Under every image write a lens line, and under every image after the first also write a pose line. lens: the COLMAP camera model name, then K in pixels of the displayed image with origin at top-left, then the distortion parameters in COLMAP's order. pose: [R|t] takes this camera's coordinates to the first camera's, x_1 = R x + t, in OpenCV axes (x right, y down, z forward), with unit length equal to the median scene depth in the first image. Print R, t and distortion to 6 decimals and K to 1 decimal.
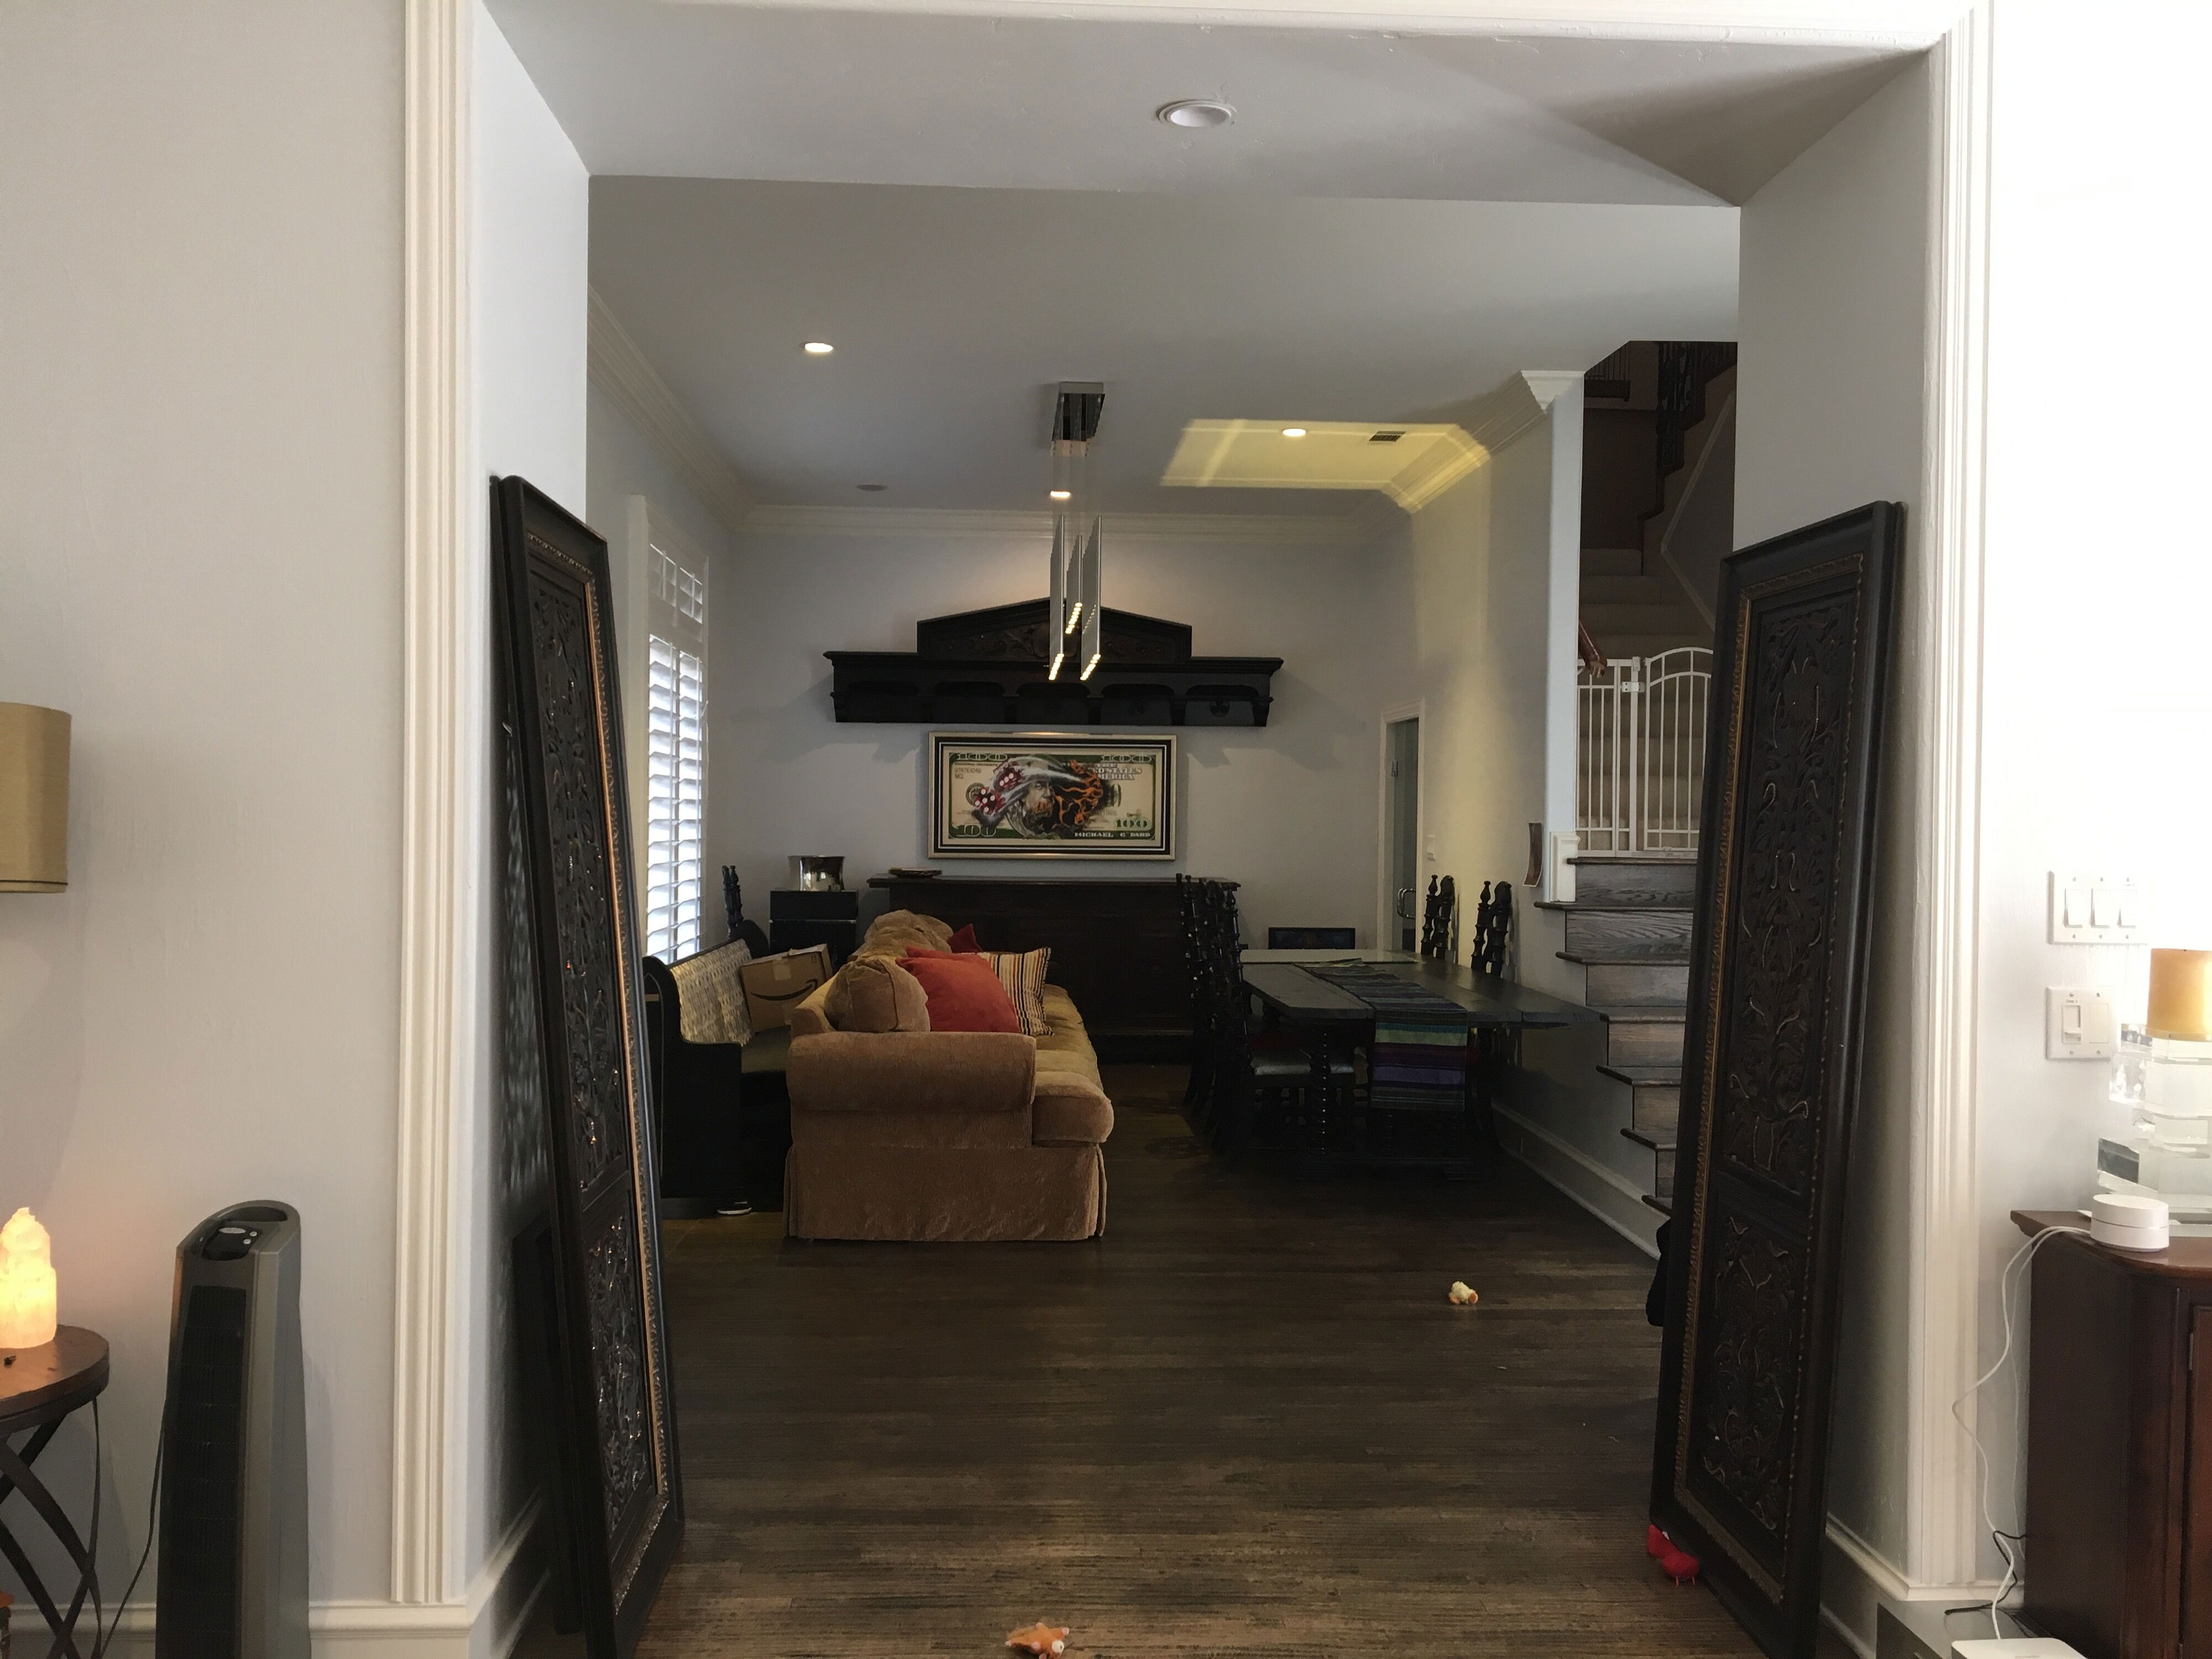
lens RADIAL K [[1876.3, 0, 1103.8], [0, 1876.3, 803.5], [0, 0, 1]] dist [0.123165, -0.167737]
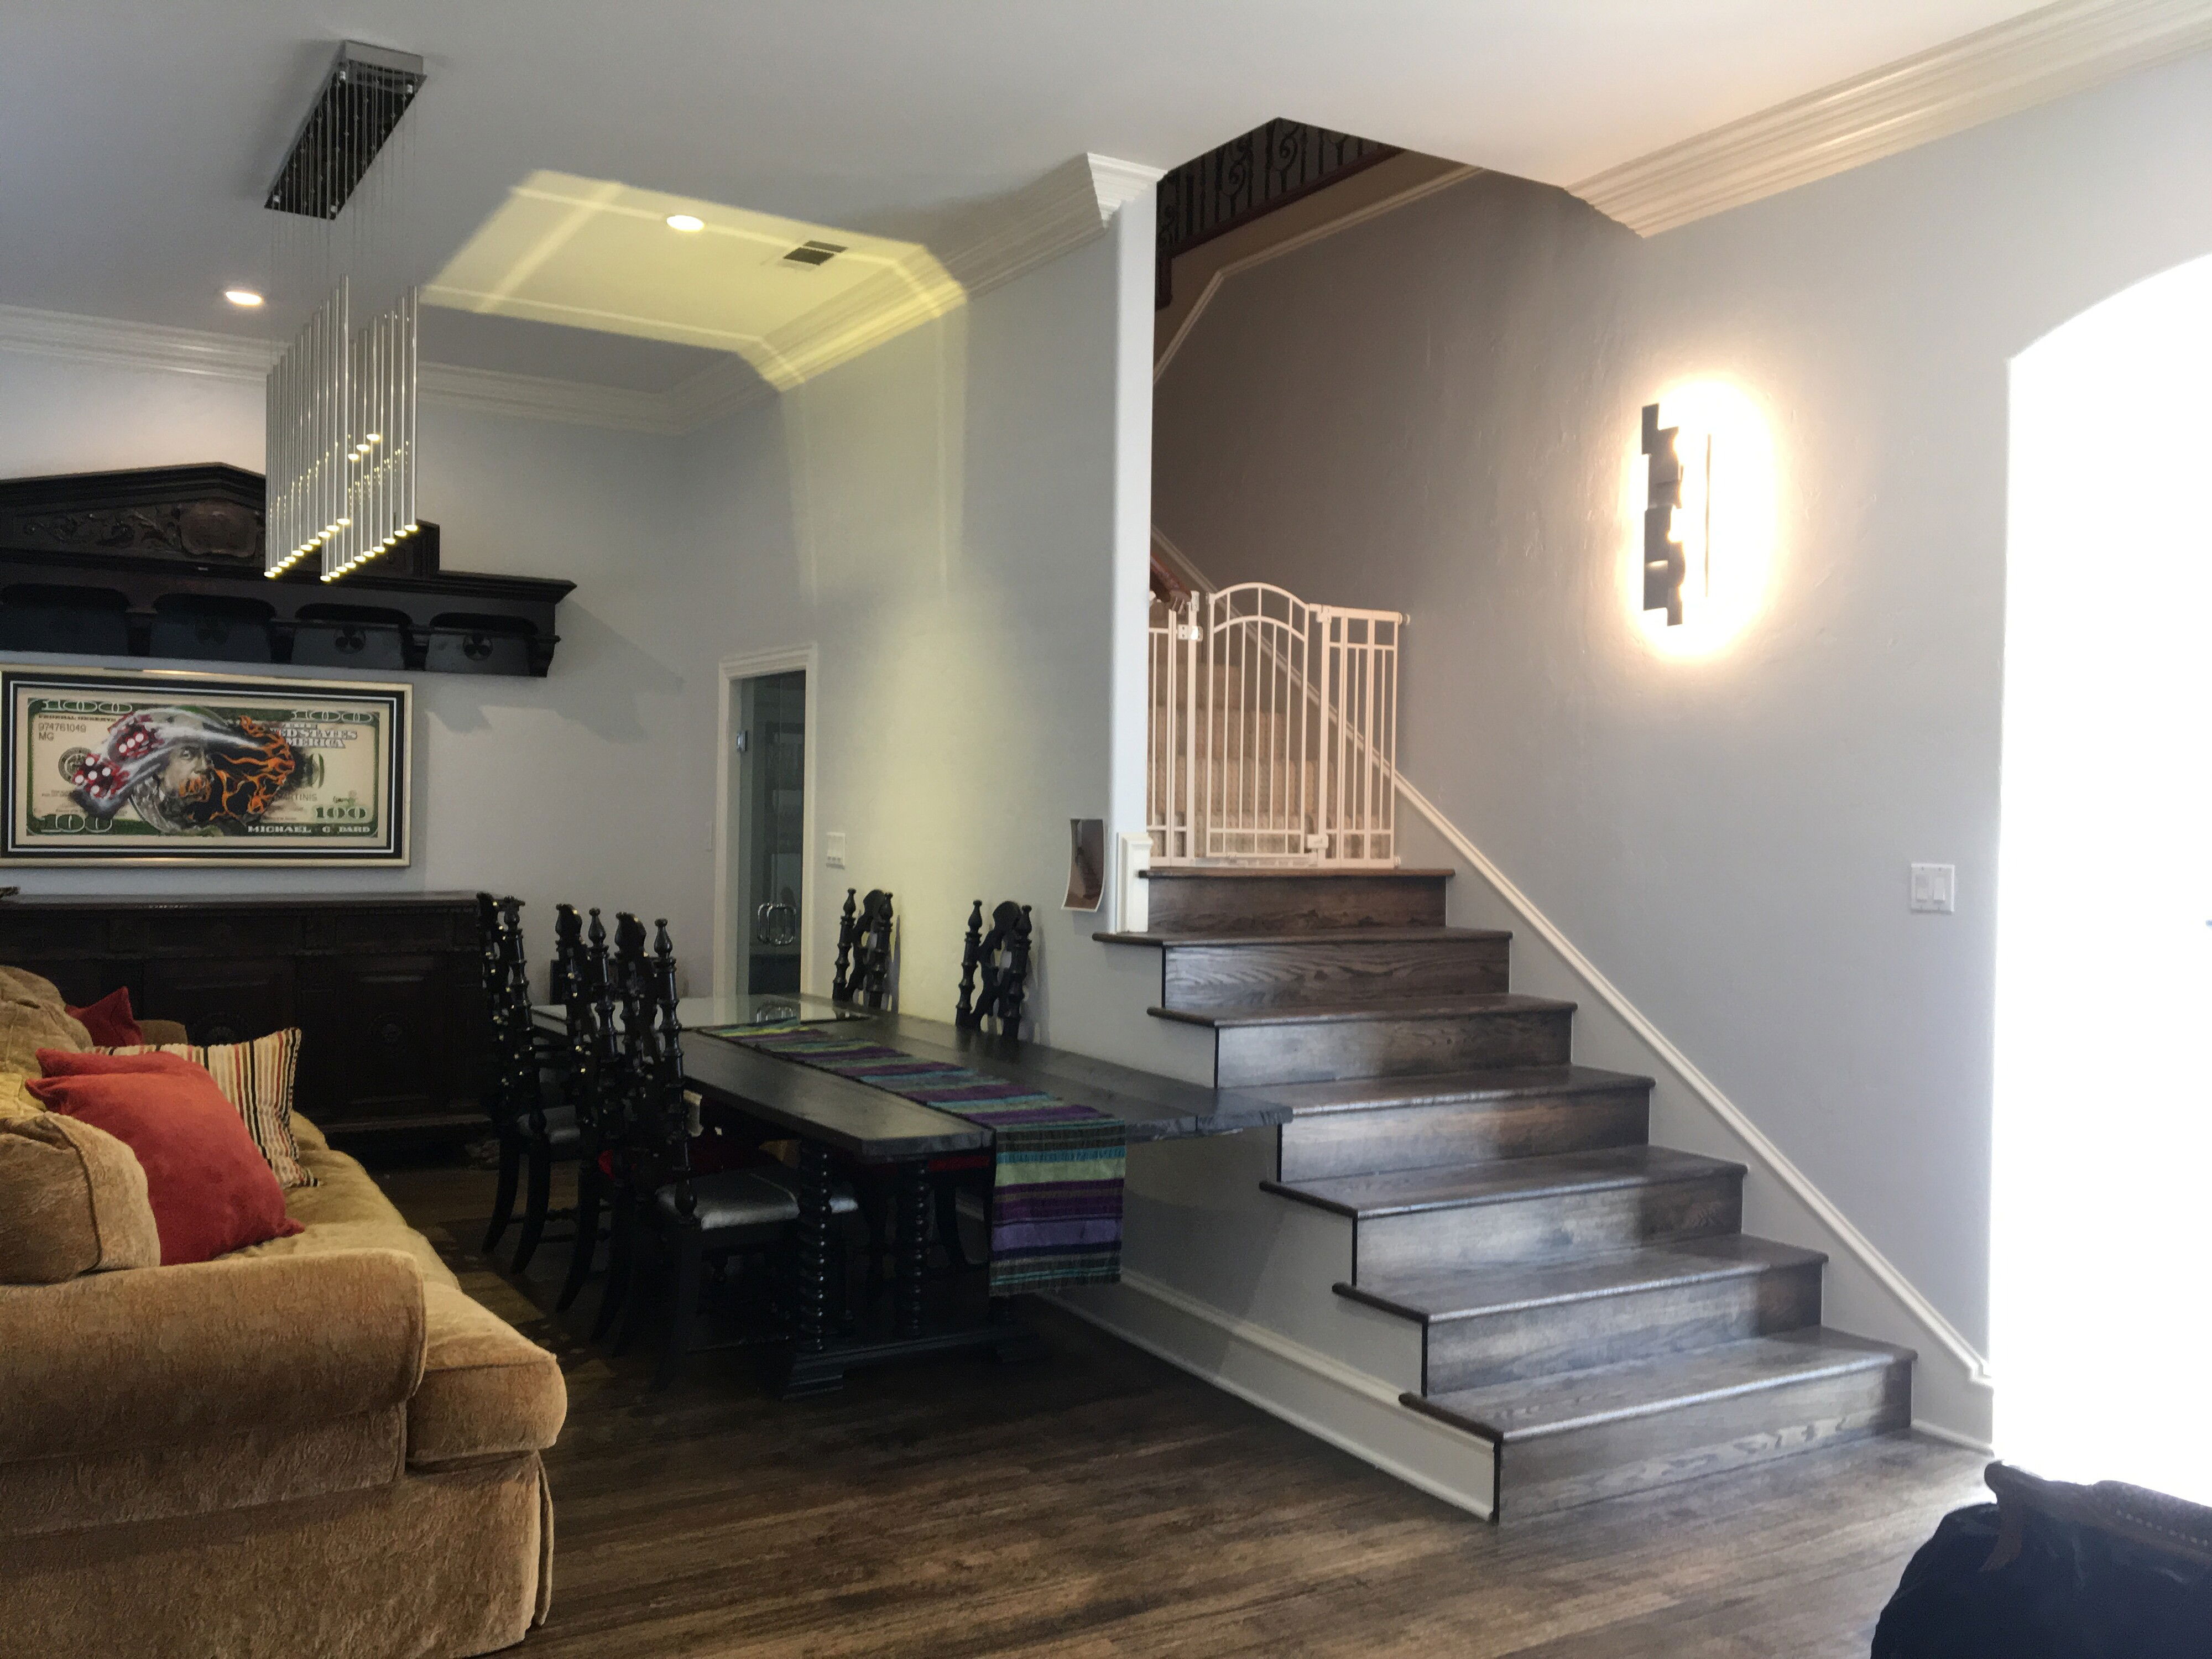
lens RADIAL K [[1868.8, 0, 1106.0], [0, 1868.8, 829.5], [0, 0, 1]] dist [0.121970, -0.211476]
pose [[0.882848, 0.001354, 0.469657, -0.069938], [-0.011501, 0.999758, 0.018736, 0.000795], [-0.469518, -0.021943, 0.882650, 0.301667]]
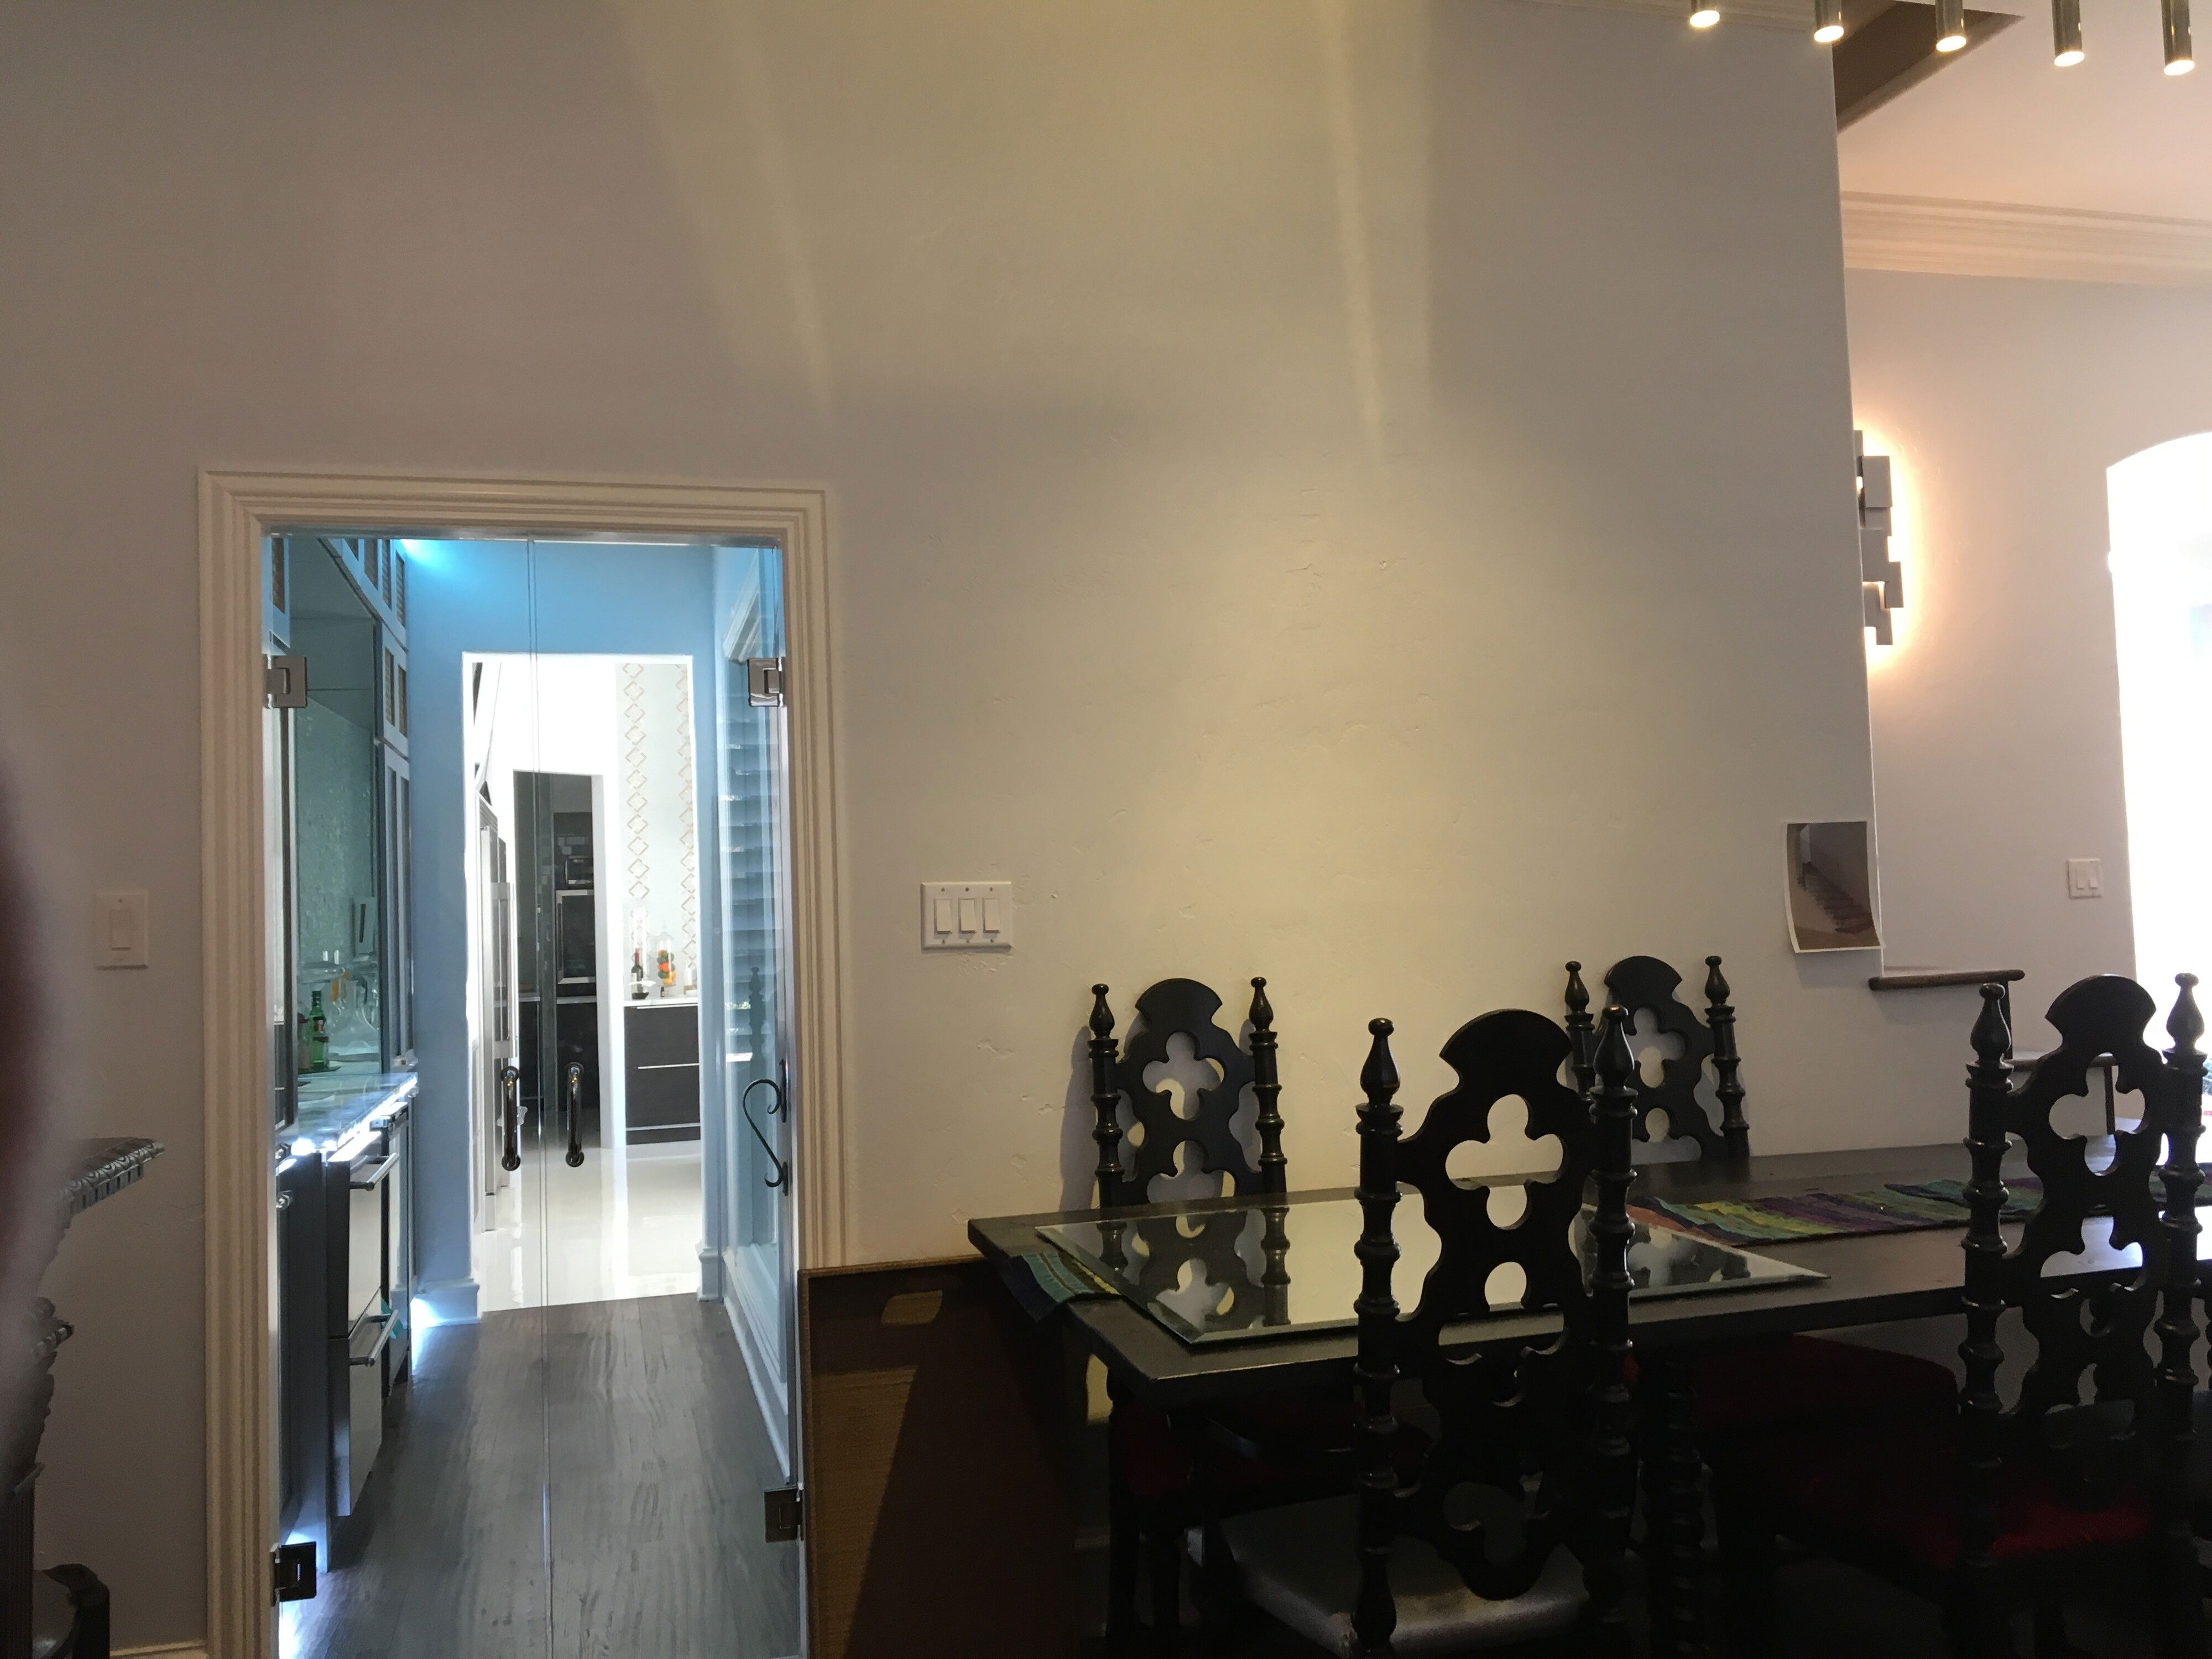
lens RADIAL K [[1868.8, 0, 1106.0], [0, 1868.8, 829.5], [0, 0, 1]] dist [0.121970, -0.211476]
pose [[-0.217487, 0.037285, 0.975351, -0.167360], [0.022009, 0.999203, -0.033289, 0.018723], [-0.975815, 0.014227, -0.218135, 1.005755]]
